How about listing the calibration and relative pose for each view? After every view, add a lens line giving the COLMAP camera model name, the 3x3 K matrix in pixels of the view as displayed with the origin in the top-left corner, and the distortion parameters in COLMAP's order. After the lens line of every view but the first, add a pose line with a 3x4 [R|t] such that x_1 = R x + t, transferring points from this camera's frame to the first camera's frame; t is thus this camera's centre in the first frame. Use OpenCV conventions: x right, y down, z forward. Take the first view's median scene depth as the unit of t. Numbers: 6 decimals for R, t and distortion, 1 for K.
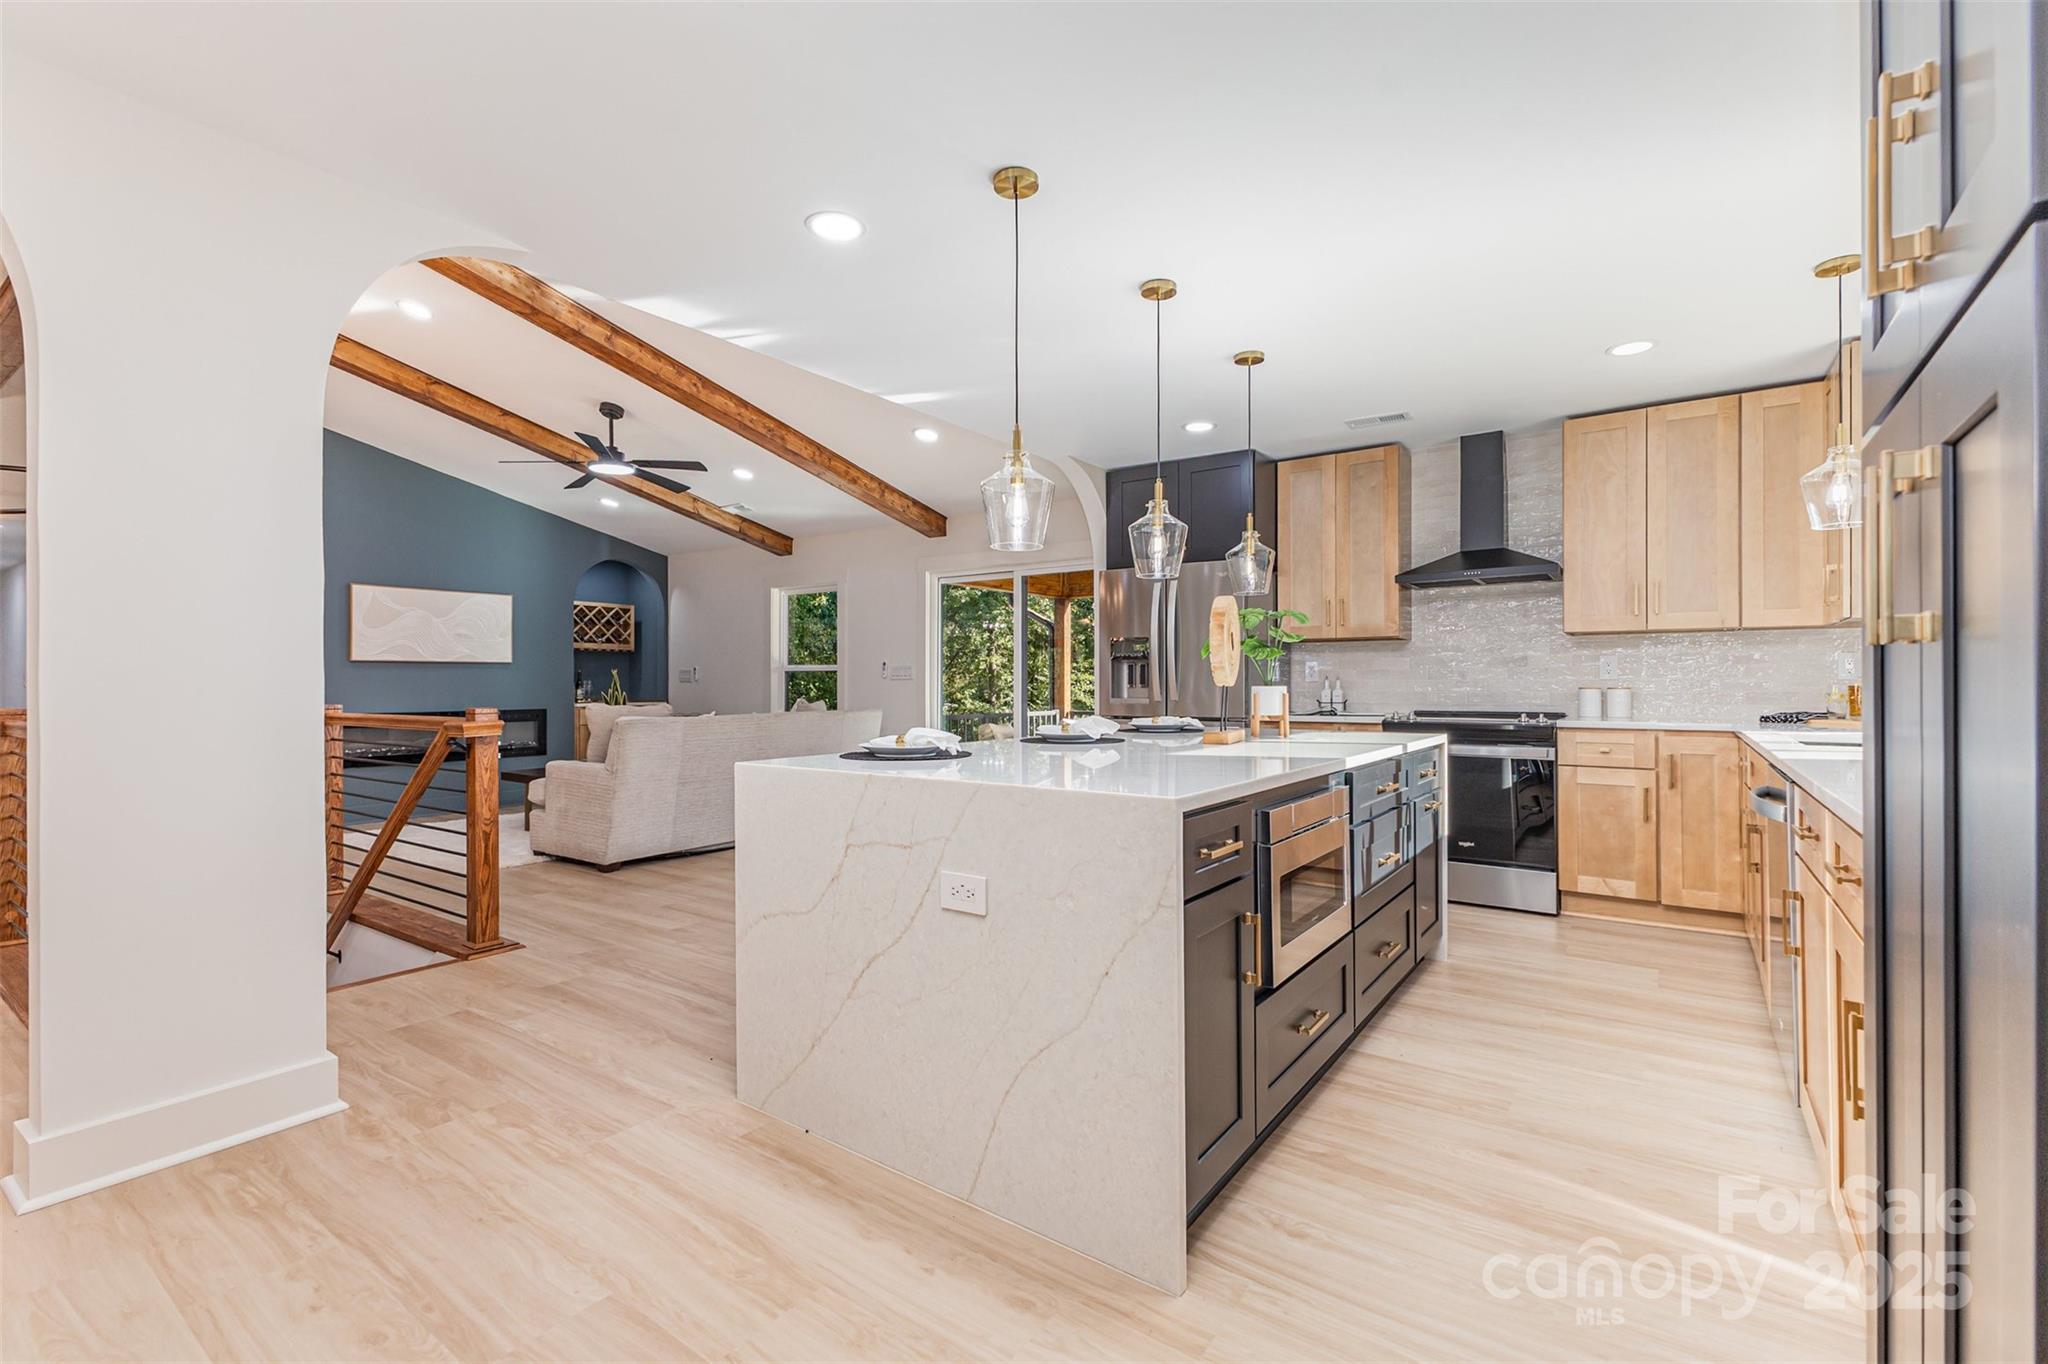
lens RADIAL K [[898.8, 0, 1013.2], [0, 898.8, 677.9], [0, 0, 1]] dist [0.012434, -0.001694]
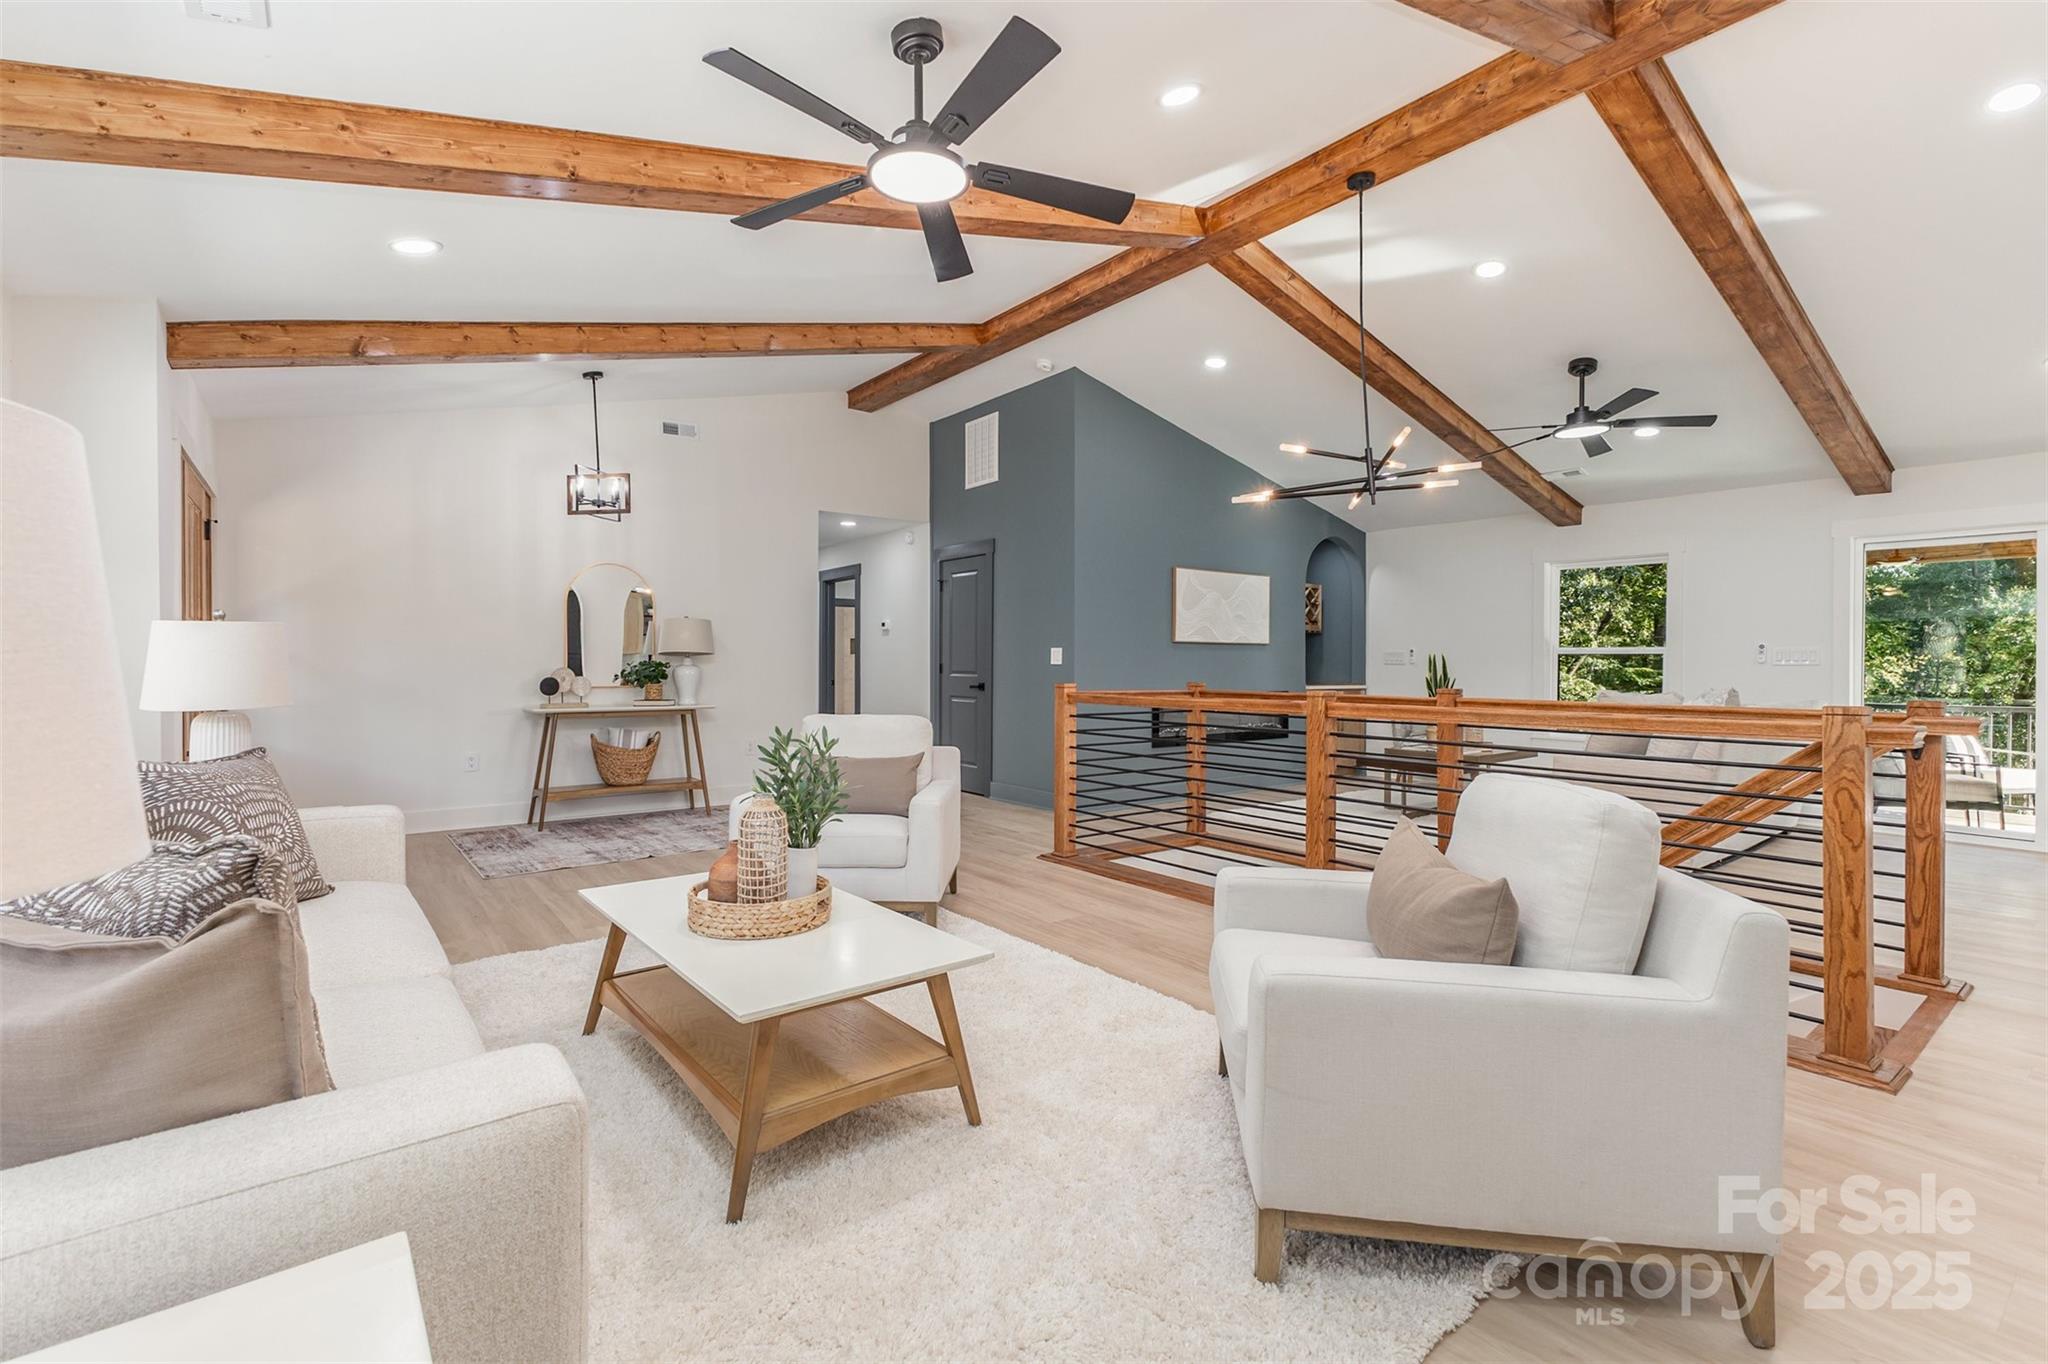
lens RADIAL K [[898.8, 0, 1002.8], [0, 898.8, 673.5], [0, 0, 1]] dist [0.012434, -0.001694]
pose [[0.956584, 0.013100, -0.291163, -0.530252], [-0.007660, 0.999774, 0.019818, -0.001590], [0.291357, -0.016728, 0.956468, -0.032749]]
